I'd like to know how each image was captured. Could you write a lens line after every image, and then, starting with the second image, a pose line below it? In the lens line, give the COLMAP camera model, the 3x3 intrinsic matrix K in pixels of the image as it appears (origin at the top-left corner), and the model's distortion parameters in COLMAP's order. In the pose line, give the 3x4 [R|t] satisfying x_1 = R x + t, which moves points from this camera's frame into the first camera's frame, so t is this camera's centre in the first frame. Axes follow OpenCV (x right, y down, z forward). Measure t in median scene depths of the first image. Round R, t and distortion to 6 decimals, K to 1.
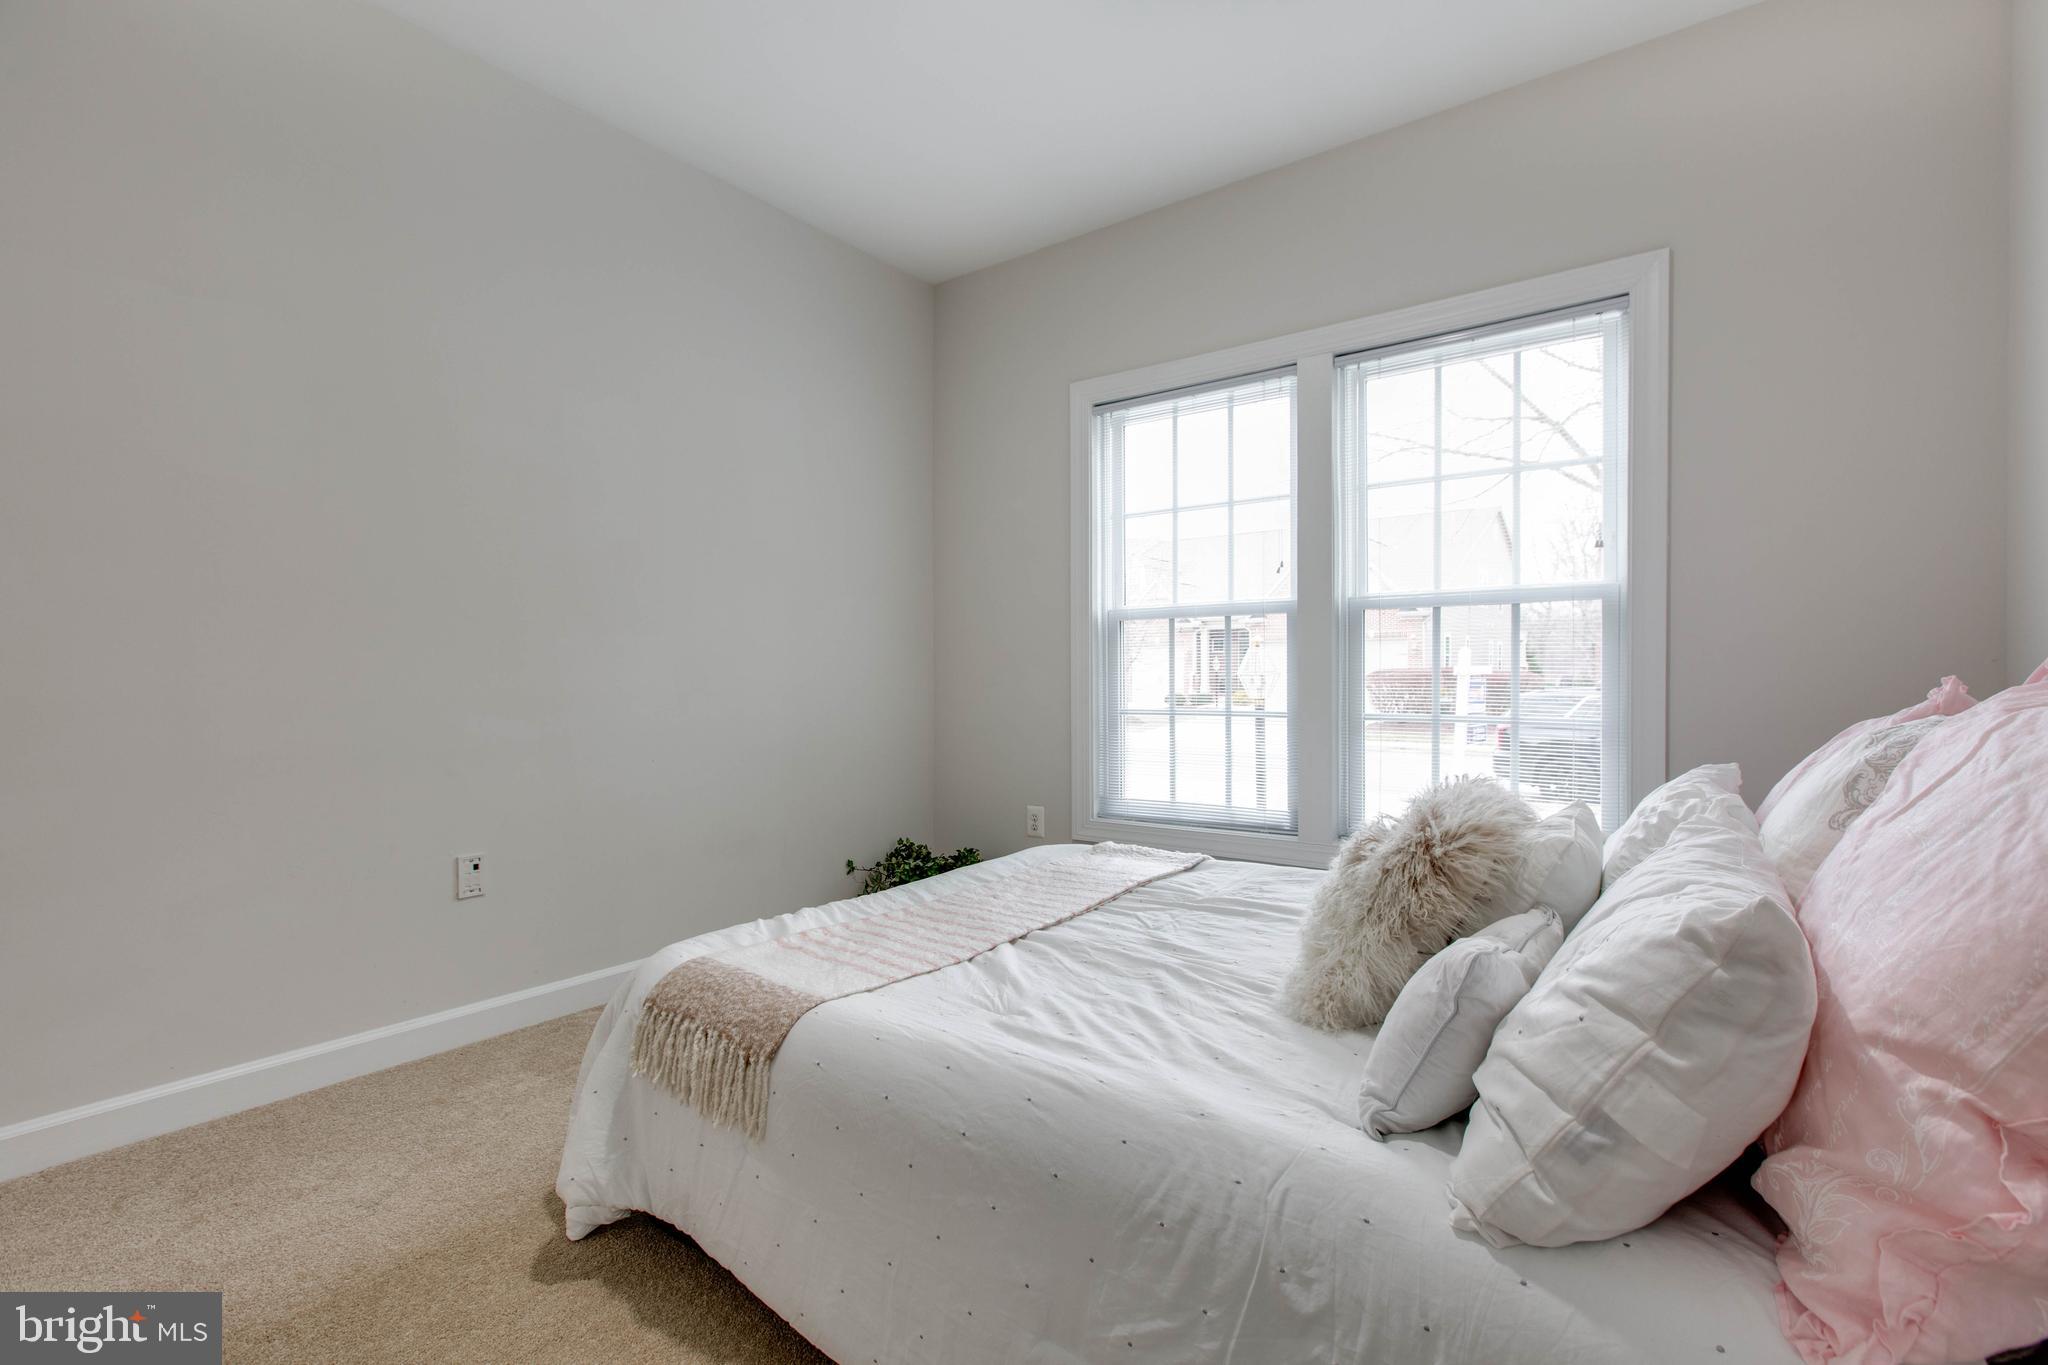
lens RADIAL K [[946.9, 0, 1023.4], [0, 946.9, 682.5], [0, 0, 1]] dist [0.000875, 0.000104]
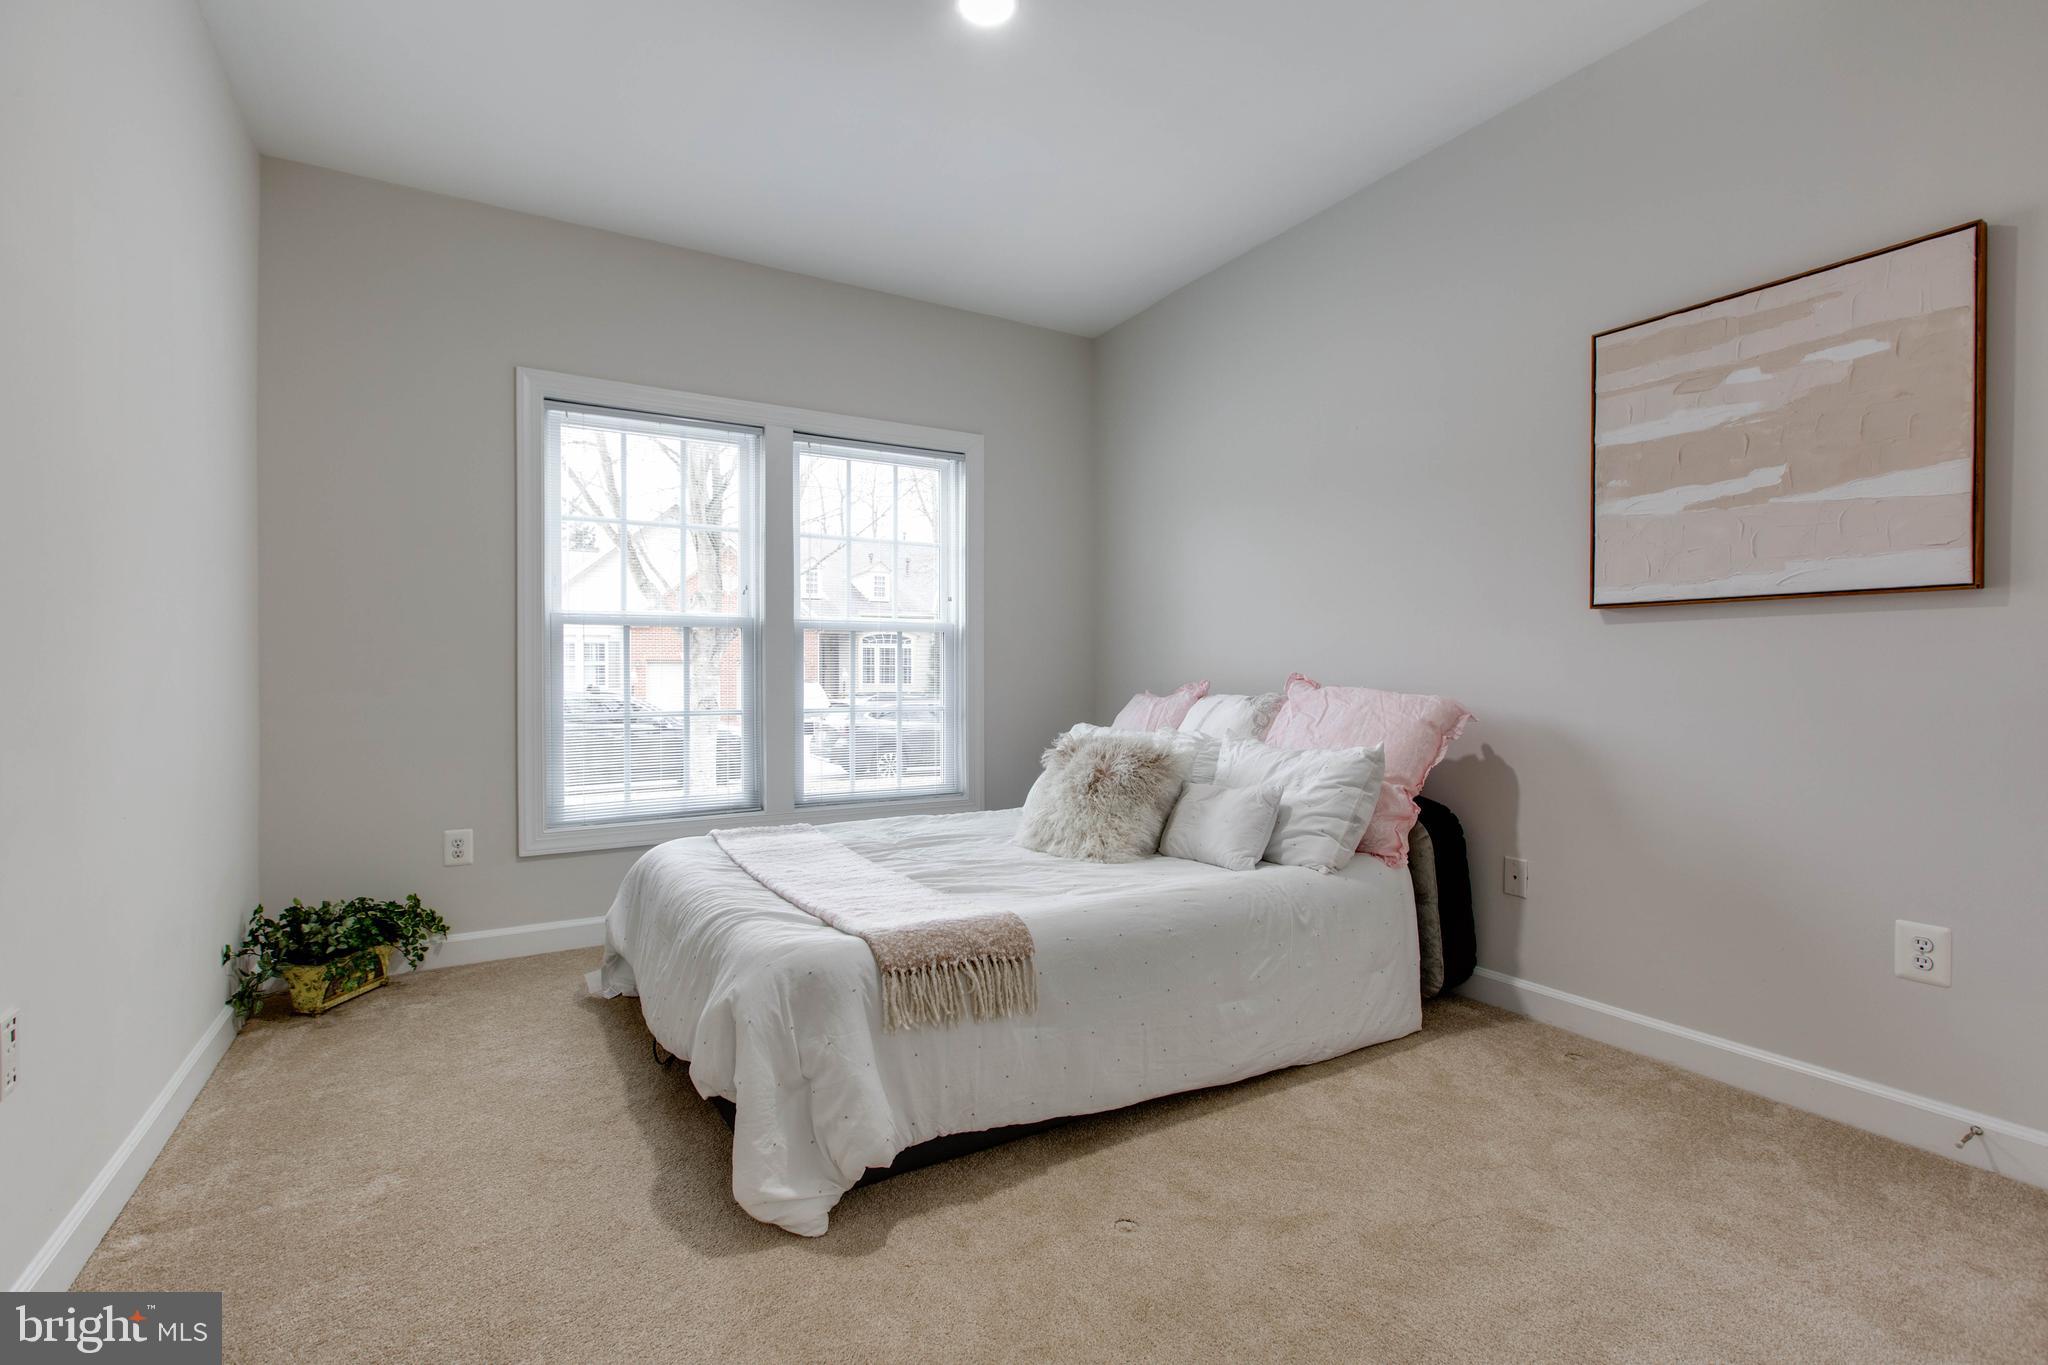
lens RADIAL K [[946.9, 0, 1023.4], [0, 946.9, 682.5], [0, 0, 1]] dist [0.000875, 0.000104]
pose [[0.372578, -0.005238, 0.927986, -0.757923], [0.008696, 0.999960, 0.002153, -0.003726], [-0.927960, 0.007268, 0.372608, 0.234057]]
